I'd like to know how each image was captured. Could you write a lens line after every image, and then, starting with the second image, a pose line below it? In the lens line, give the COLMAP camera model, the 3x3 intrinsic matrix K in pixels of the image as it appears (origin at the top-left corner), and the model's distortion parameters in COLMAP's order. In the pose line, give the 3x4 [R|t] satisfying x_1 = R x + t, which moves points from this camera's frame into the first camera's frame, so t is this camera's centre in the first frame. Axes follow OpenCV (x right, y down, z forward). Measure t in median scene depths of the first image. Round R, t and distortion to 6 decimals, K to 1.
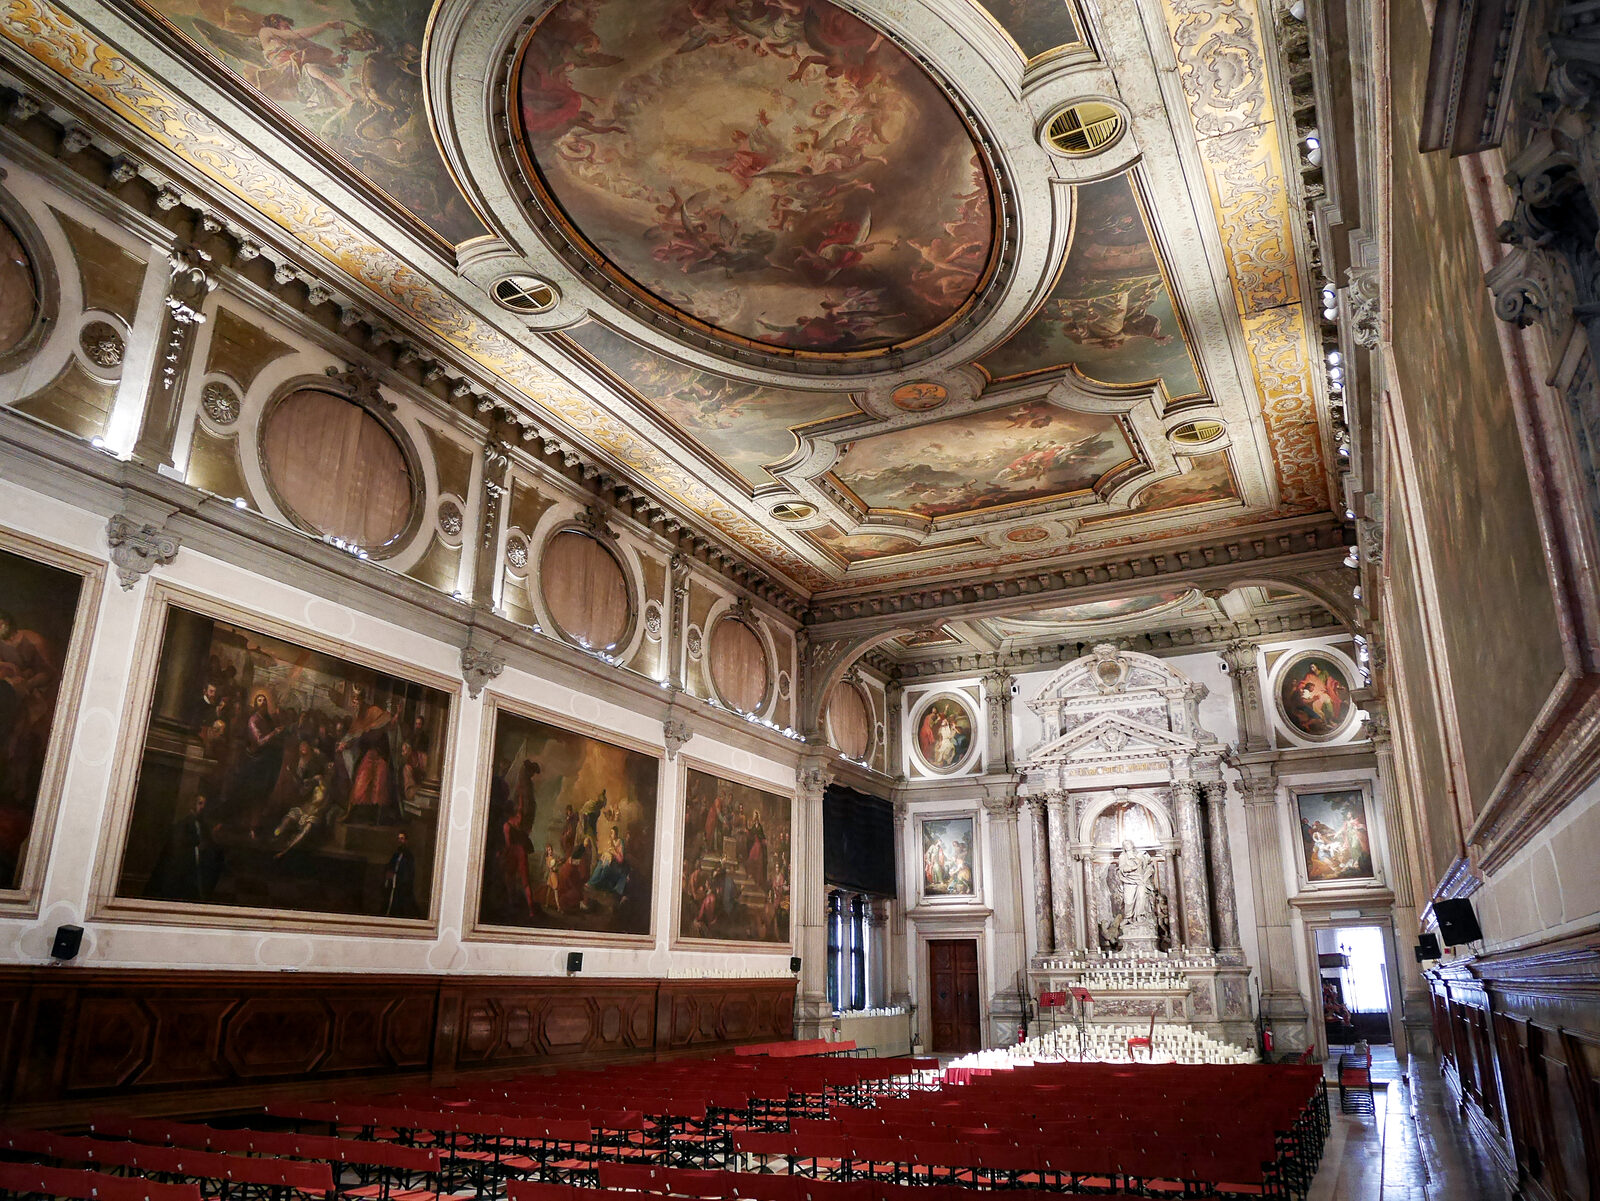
lens RADIAL K [[1145.1, 0, 802.8], [0, 1145.1, 594.5], [0, 0, 1]] dist [-0.075948, 0.032731]
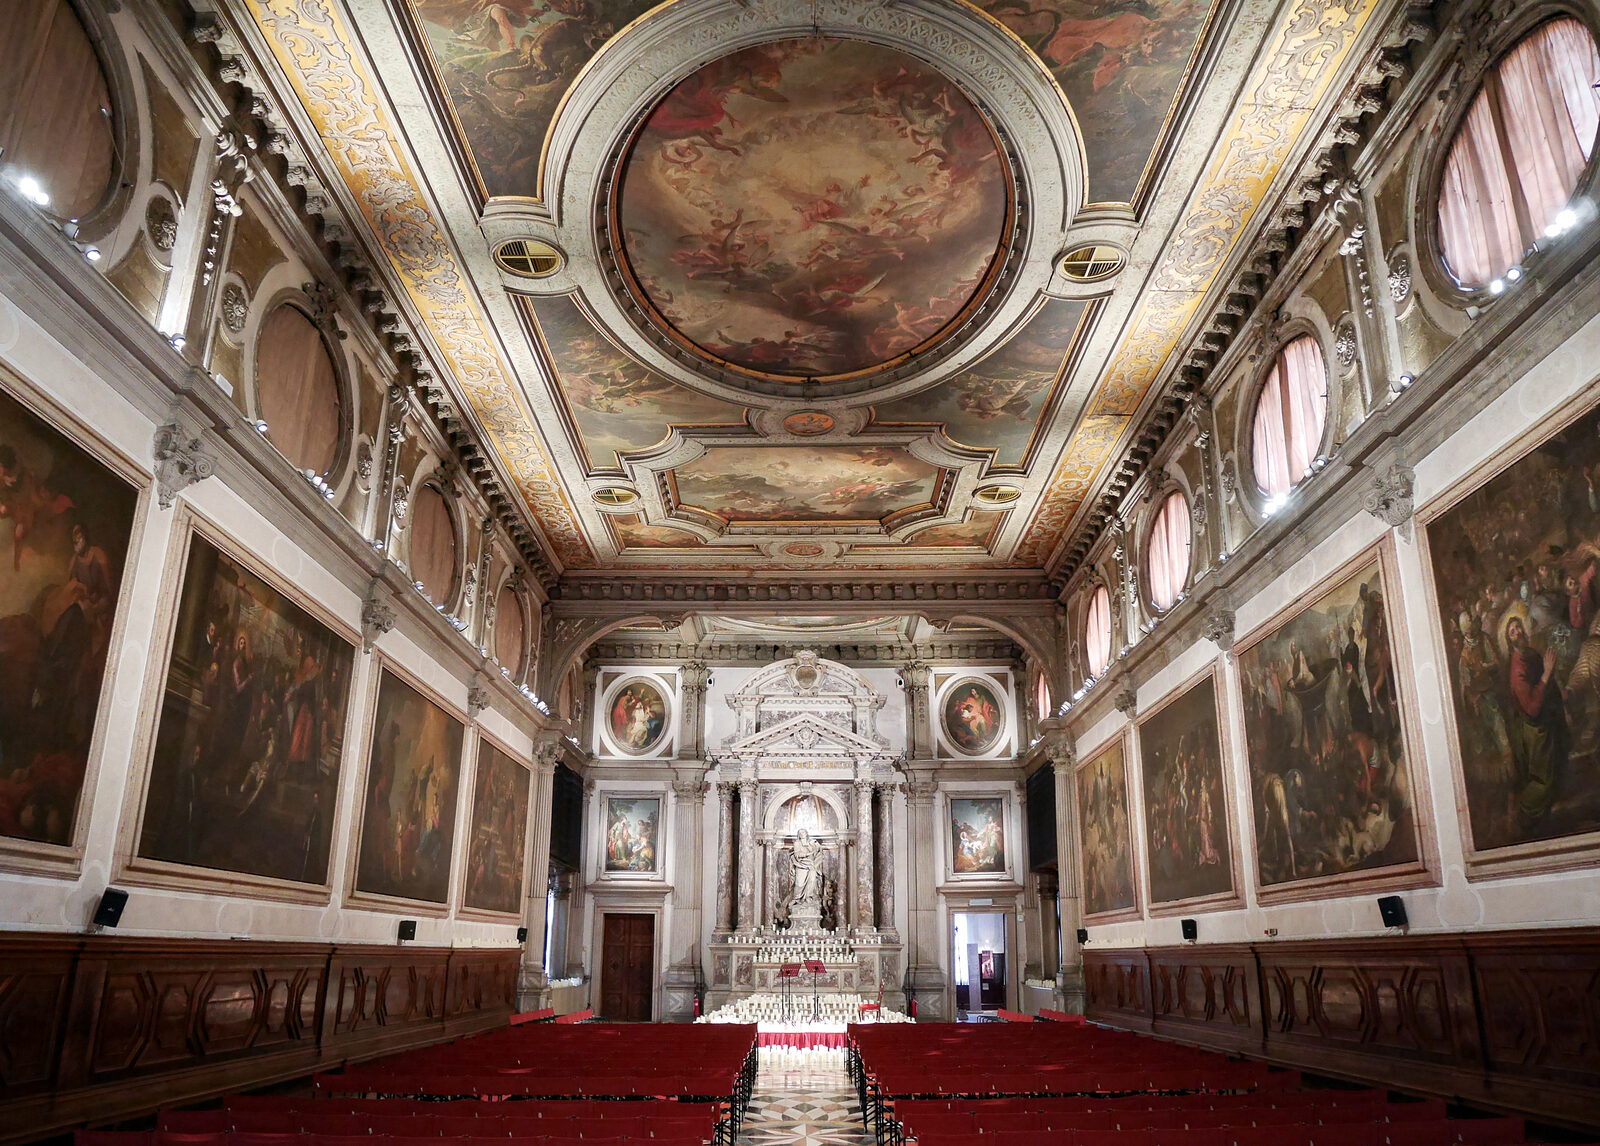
lens RADIAL K [[1158.6, 0, 798.4], [0, 1158.6, 592.1], [0, 0, 1]] dist [-0.082423, 0.031913]
pose [[0.898527, 0.133097, 0.418252, -0.350688], [-0.142425, 0.989765, -0.008994, -0.001721], [-0.415169, -0.051488, 0.908286, -0.012200]]
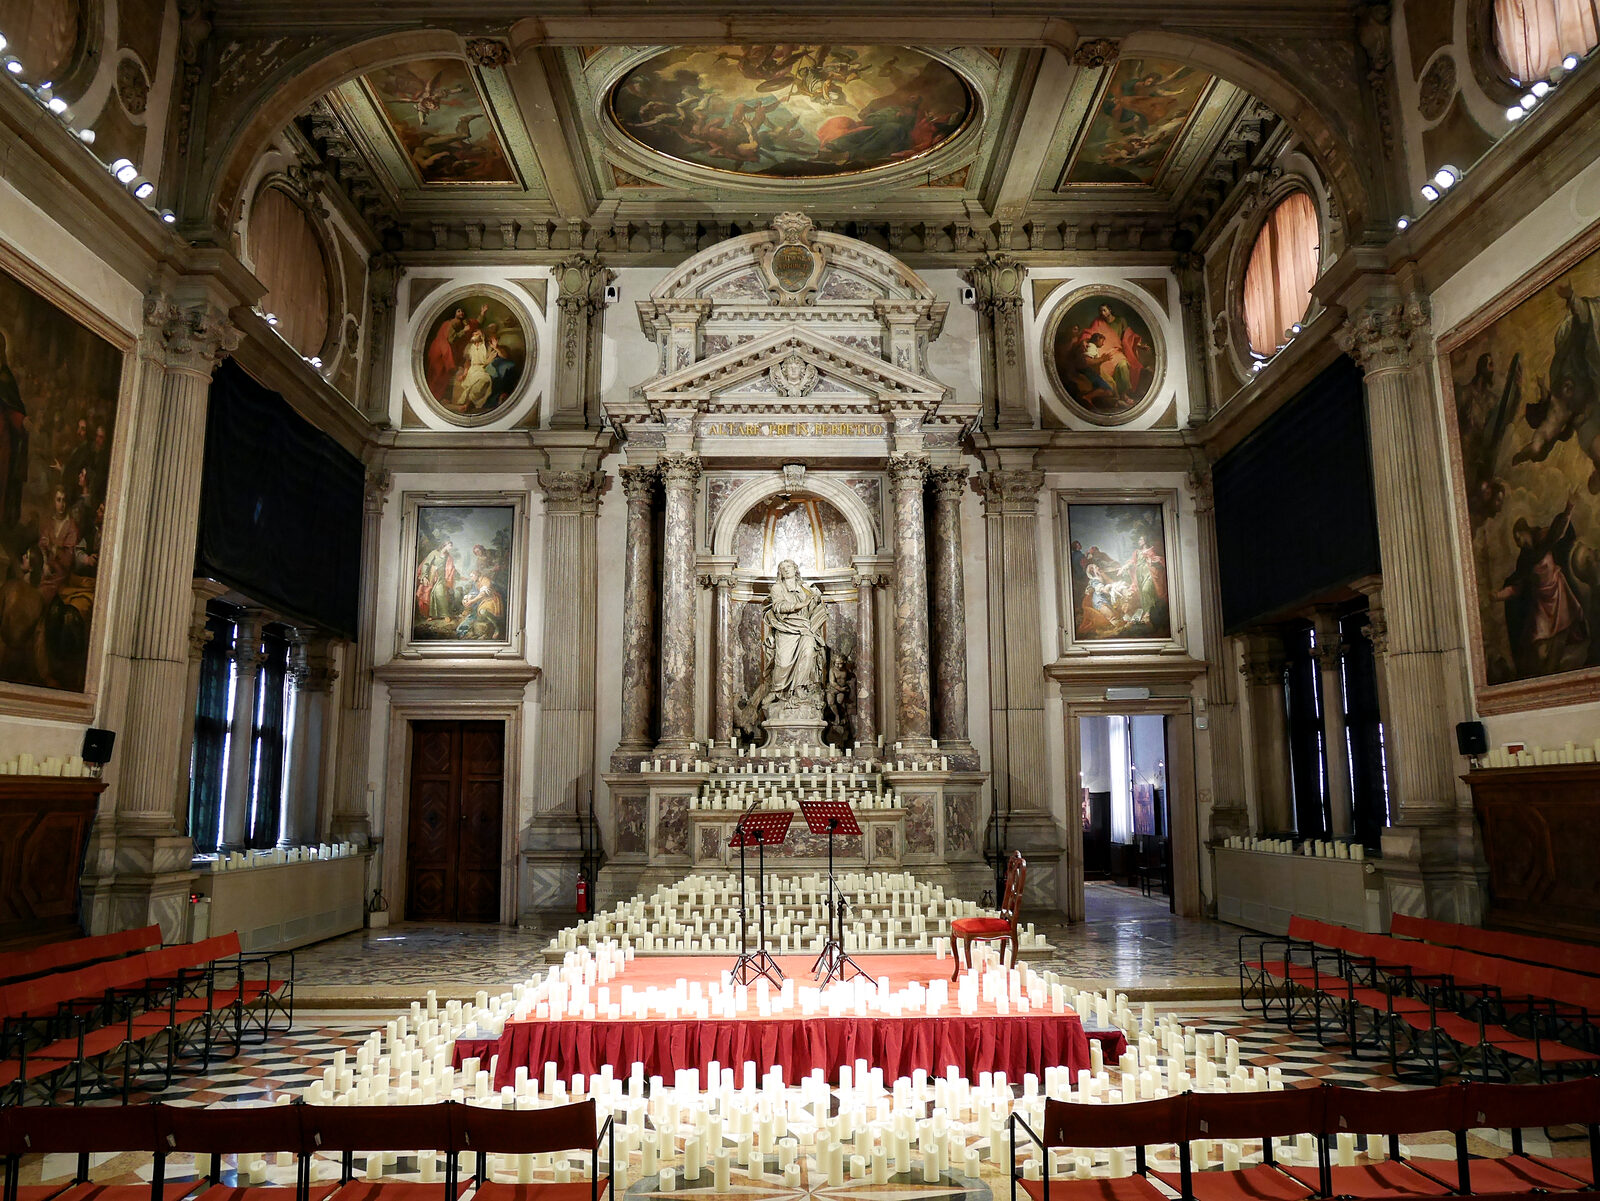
lens RADIAL K [[1145.1, 0, 797.8], [0, 1145.1, 598.0], [0, 0, 1]] dist [-0.075948, 0.032731]
pose [[0.891109, 0.073238, 0.447840, 0.047226], [-0.138133, 0.983835, 0.113964, 0.269309], [-0.432254, -0.163416, 0.886821, 0.761401]]
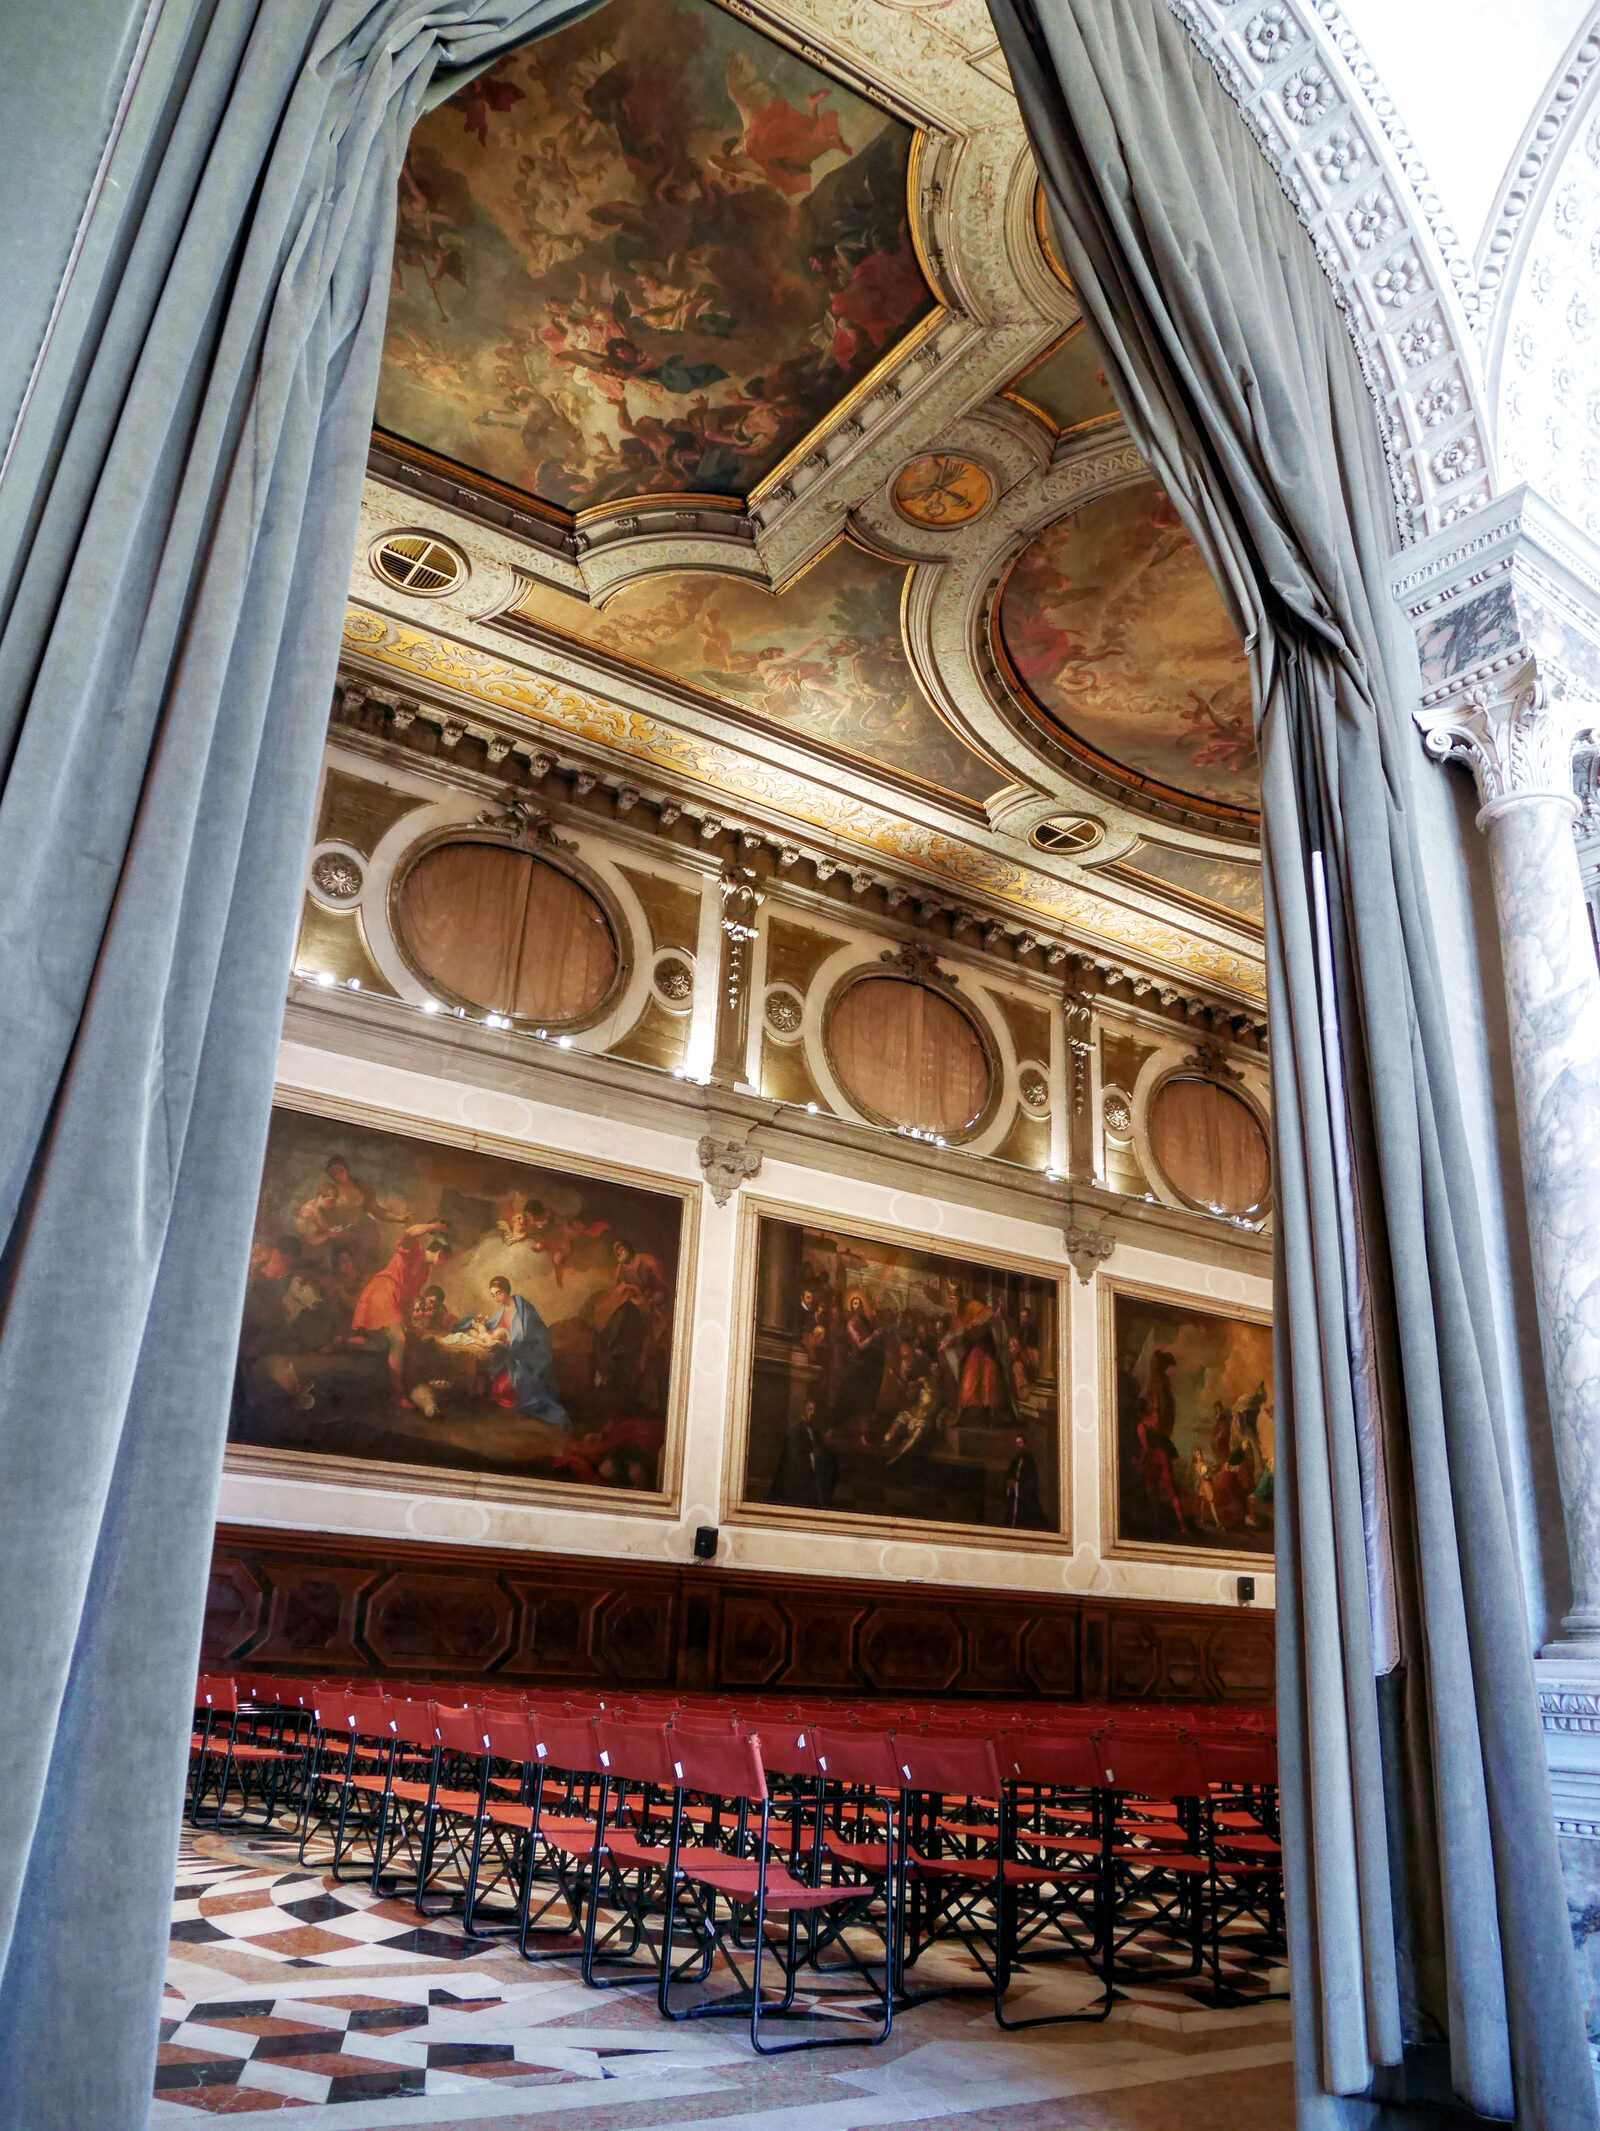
lens RADIAL K [[1525.2, 0, 796.5], [0, 1525.2, 1061.4], [0, 0, 1]] dist [-0.075948, 0.032731]
pose [[0.859427, -0.152600, -0.487953, 0.115725], [0.122666, 0.988085, -0.092958, 0.001821], [0.496324, 0.020035, 0.867906, -0.137698]]
